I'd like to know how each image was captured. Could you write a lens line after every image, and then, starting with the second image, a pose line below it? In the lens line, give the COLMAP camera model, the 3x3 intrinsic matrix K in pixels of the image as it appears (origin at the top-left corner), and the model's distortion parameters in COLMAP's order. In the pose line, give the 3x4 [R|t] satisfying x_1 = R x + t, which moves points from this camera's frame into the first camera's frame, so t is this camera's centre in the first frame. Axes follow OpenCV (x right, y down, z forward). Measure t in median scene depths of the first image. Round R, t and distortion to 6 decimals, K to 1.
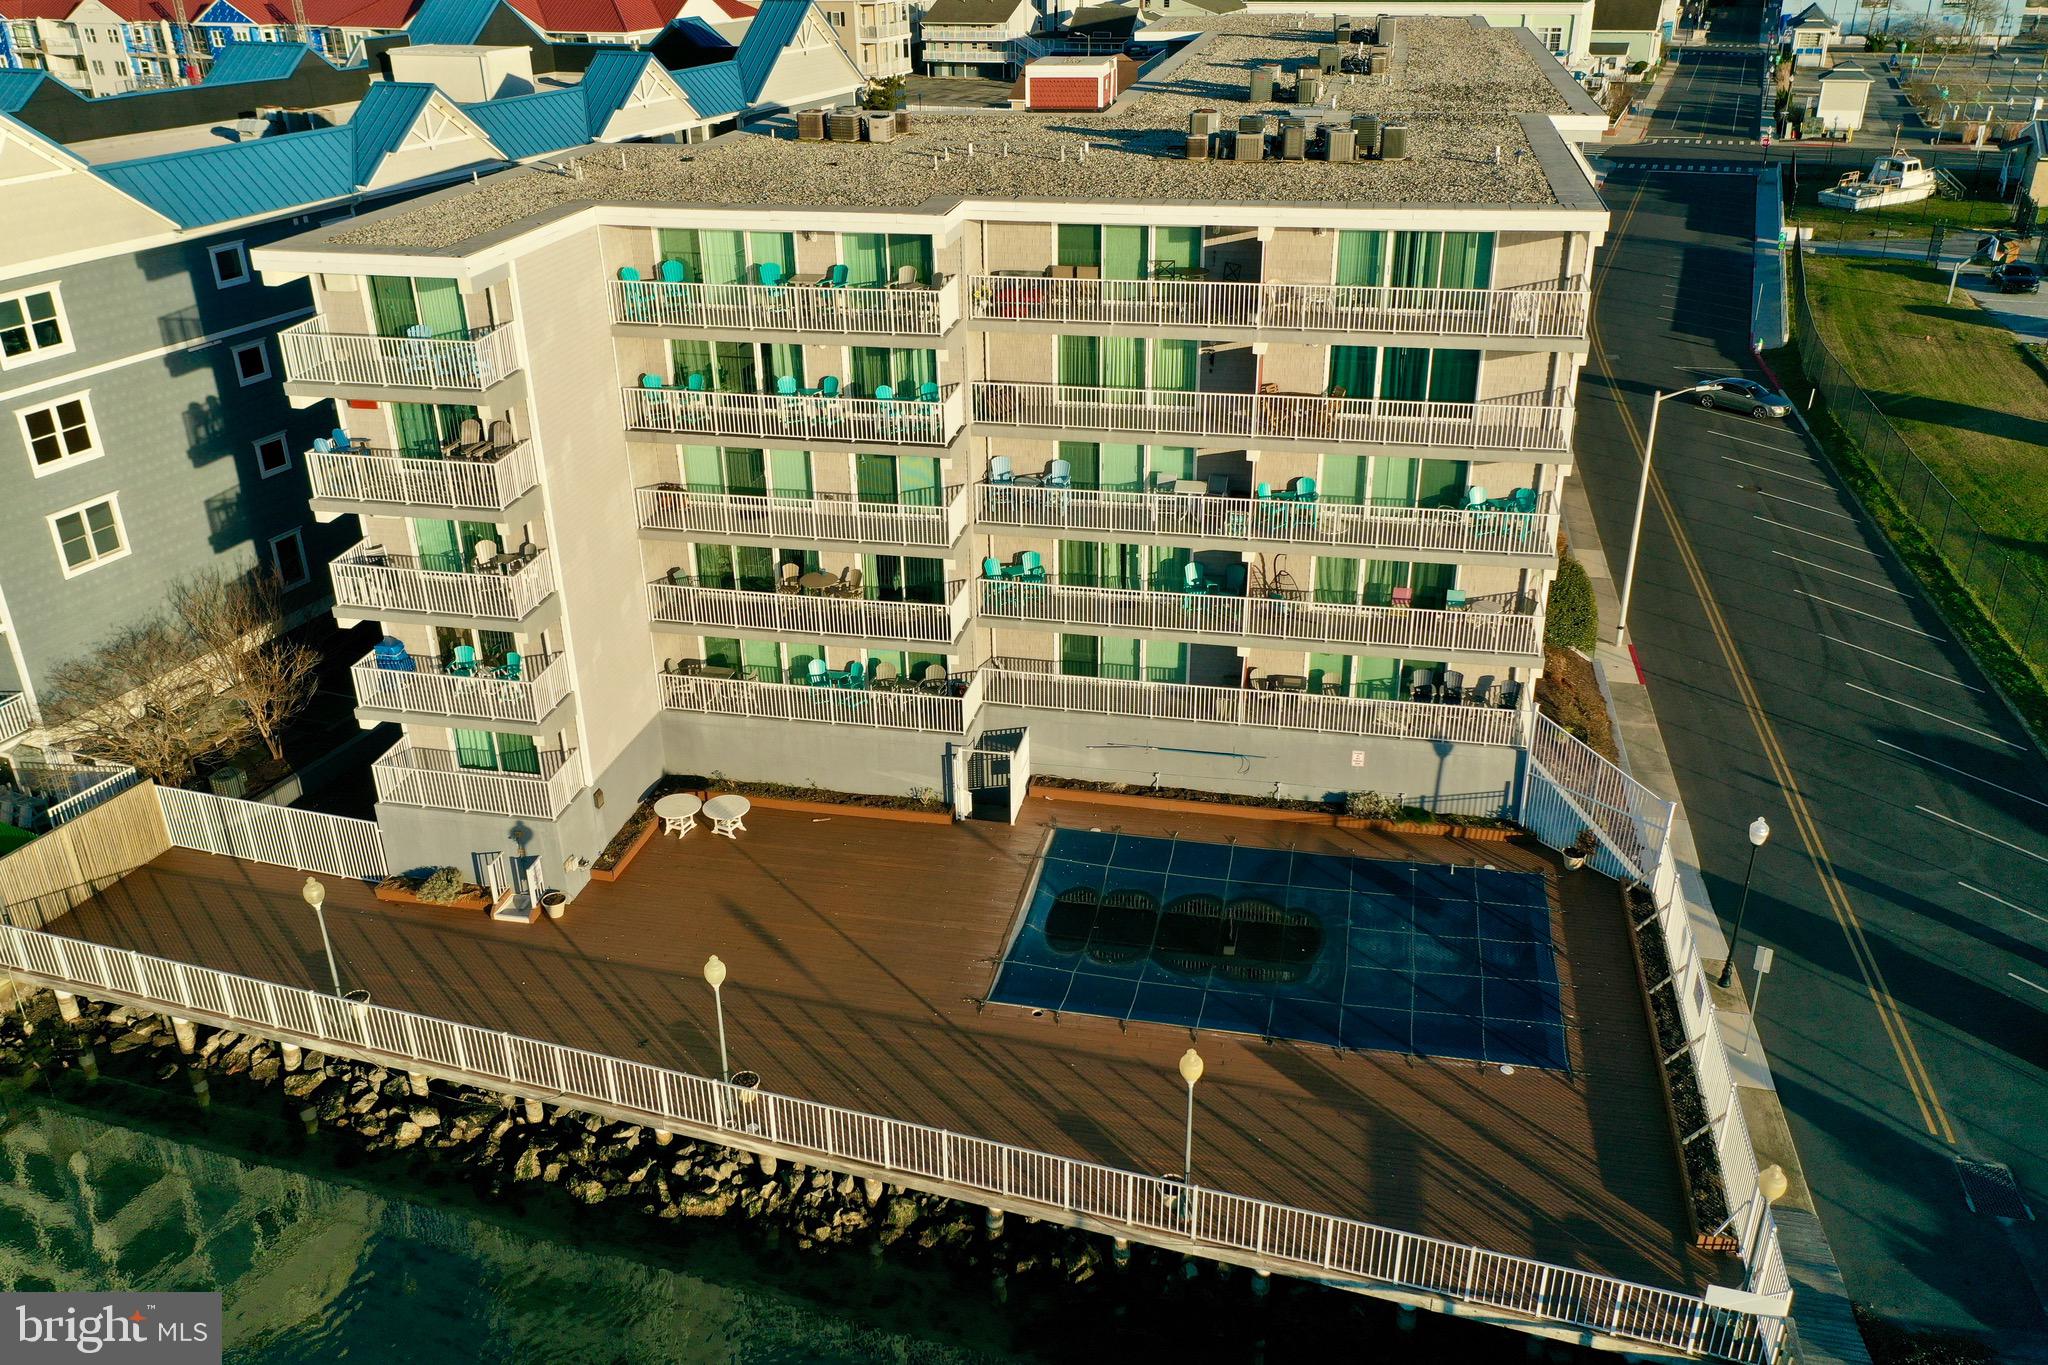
lens RADIAL K [[1612.7, 0, 1018.5], [0, 1612.7, 673.5], [0, 0, 1]] dist [0.010689, 0.000275]
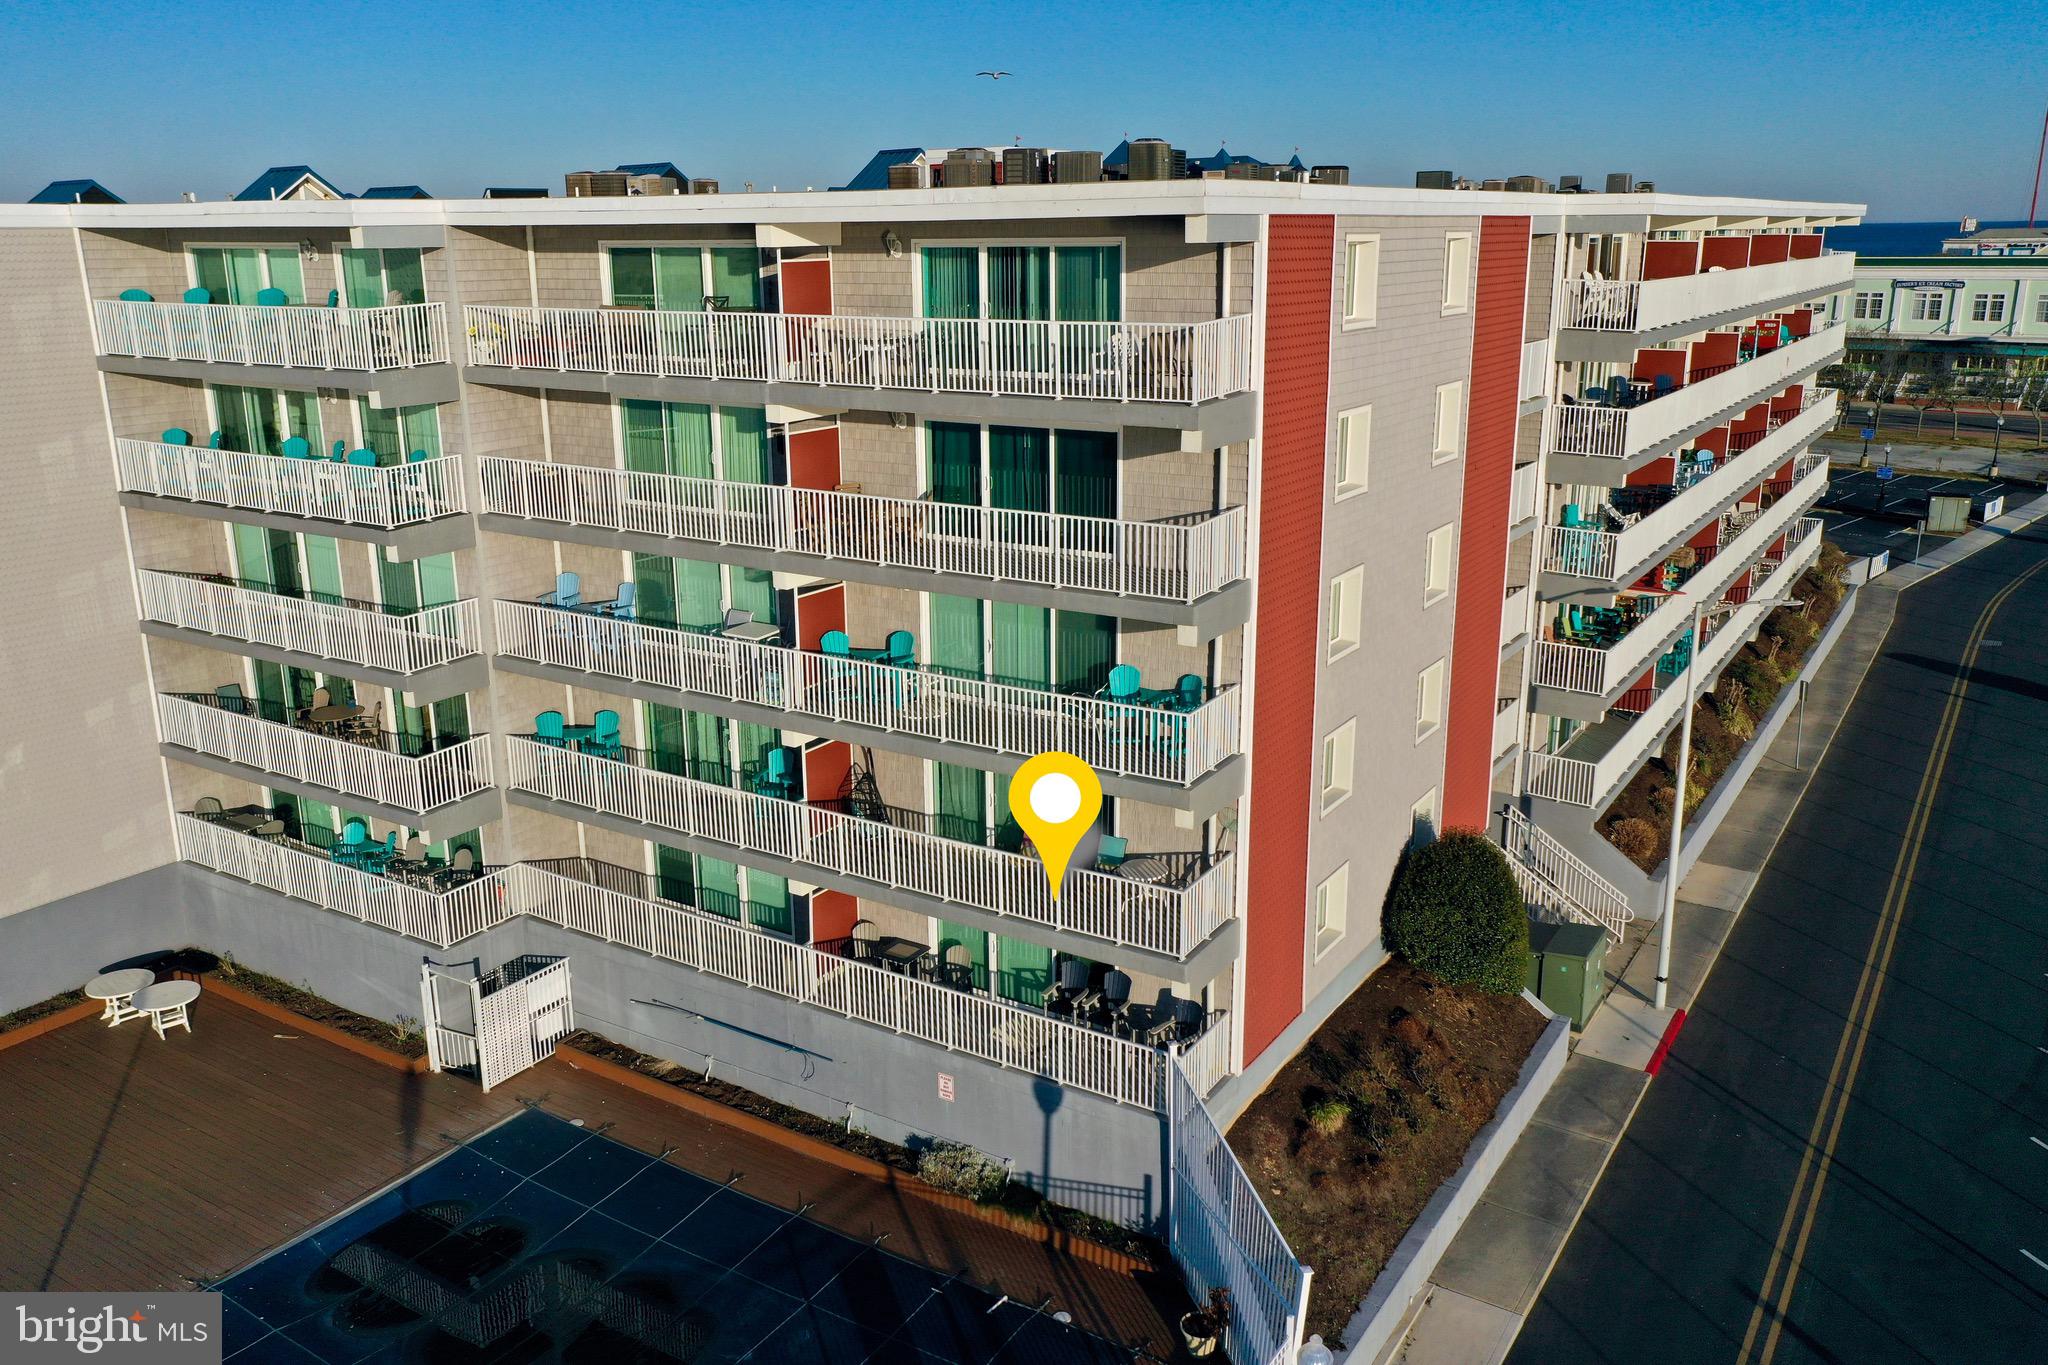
lens RADIAL K [[1612.7, 0, 1018.5], [0, 1612.7, 673.5], [0, 0, 1]] dist [0.010689, 0.000275]
pose [[0.935301, 0.101765, -0.338903, 0.432846], [-0.159182, 0.976375, -0.146125, -0.016643], [0.316026, 0.190618, 0.929404, 0.400560]]
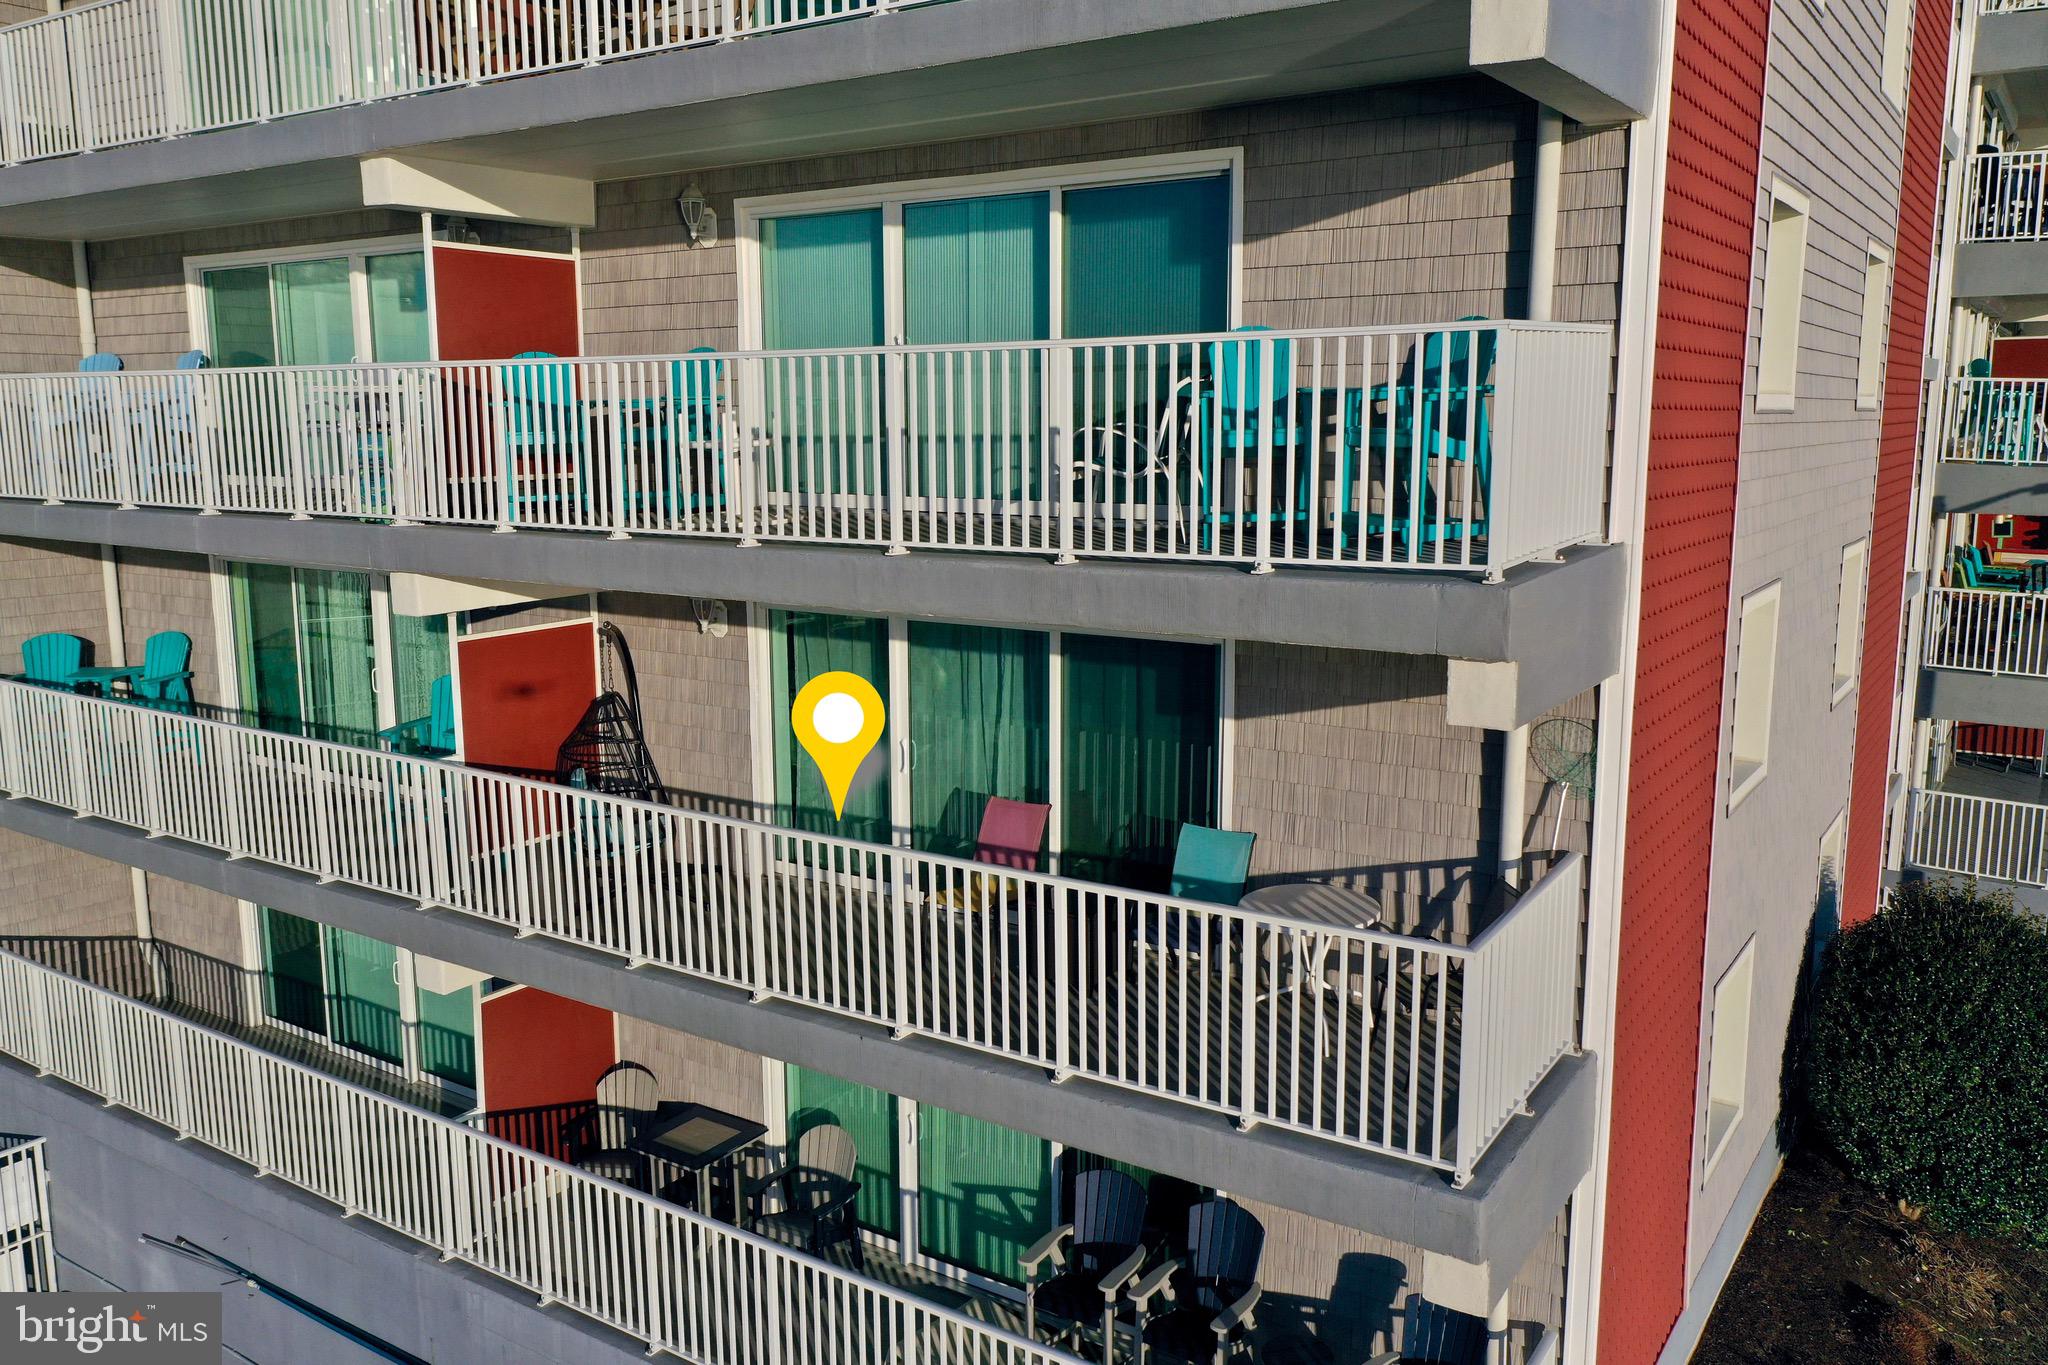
lens RADIAL K [[1609.1, 0, 1016.9], [0, 1609.1, 684.5], [0, 0, 1]] dist [-0.001015, -0.000682]
pose [[0.926310, 0.074067, -0.369410, 0.322488], [-0.172729, 0.954861, -0.241673, -0.011468], [0.334835, 0.287672, 0.897290, 0.771569]]
